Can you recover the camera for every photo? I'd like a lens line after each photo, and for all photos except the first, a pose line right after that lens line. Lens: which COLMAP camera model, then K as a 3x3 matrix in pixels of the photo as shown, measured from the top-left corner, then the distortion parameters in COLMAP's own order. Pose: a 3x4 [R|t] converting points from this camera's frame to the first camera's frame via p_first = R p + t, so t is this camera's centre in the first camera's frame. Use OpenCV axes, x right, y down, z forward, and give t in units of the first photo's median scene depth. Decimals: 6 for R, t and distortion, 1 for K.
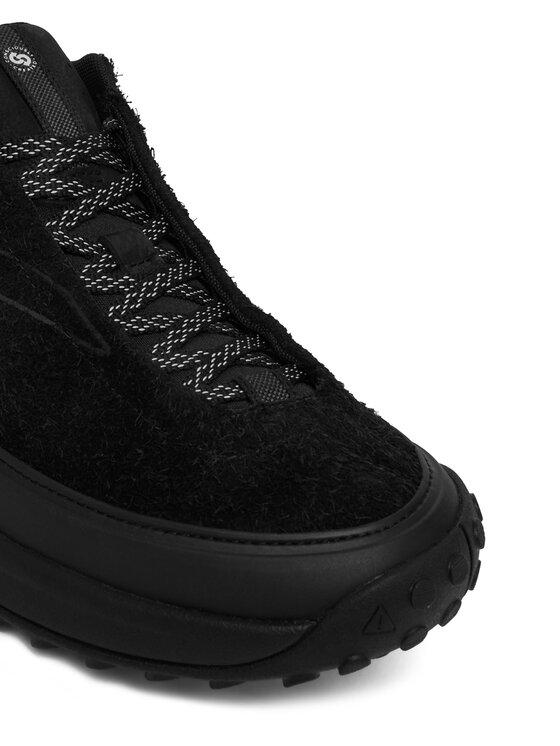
lens RADIAL K [[1677.5, 0, 280.0], [0, 1677.5, 373.0], [0, 0, 1]] dist [0.015183, 0.096612]
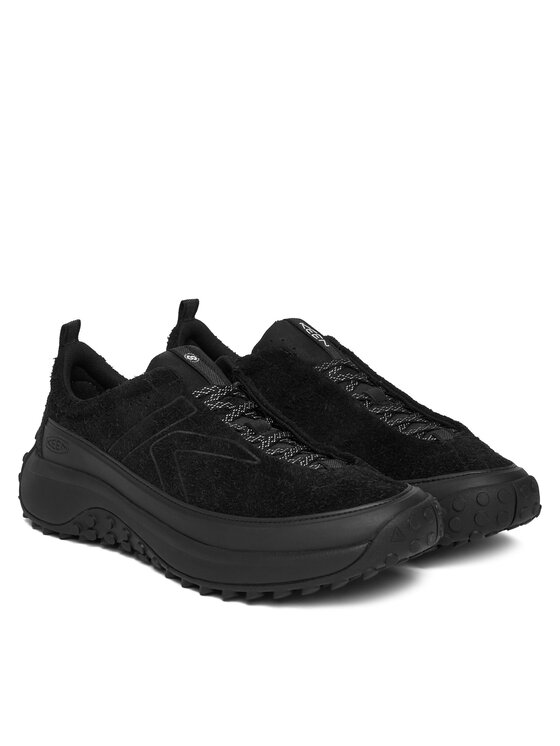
lens RADIAL K [[1276.0, 0, 280.0], [0, 1276.0, 373.0], [0, 0, 1]] dist [-0.005108, -0.003622]
pose [[0.985588, -0.168763, -0.011596, -0.035294], [0.161366, 0.958531, -0.234904, 0.267308], [0.050758, 0.229647, 0.971949, -0.647173]]
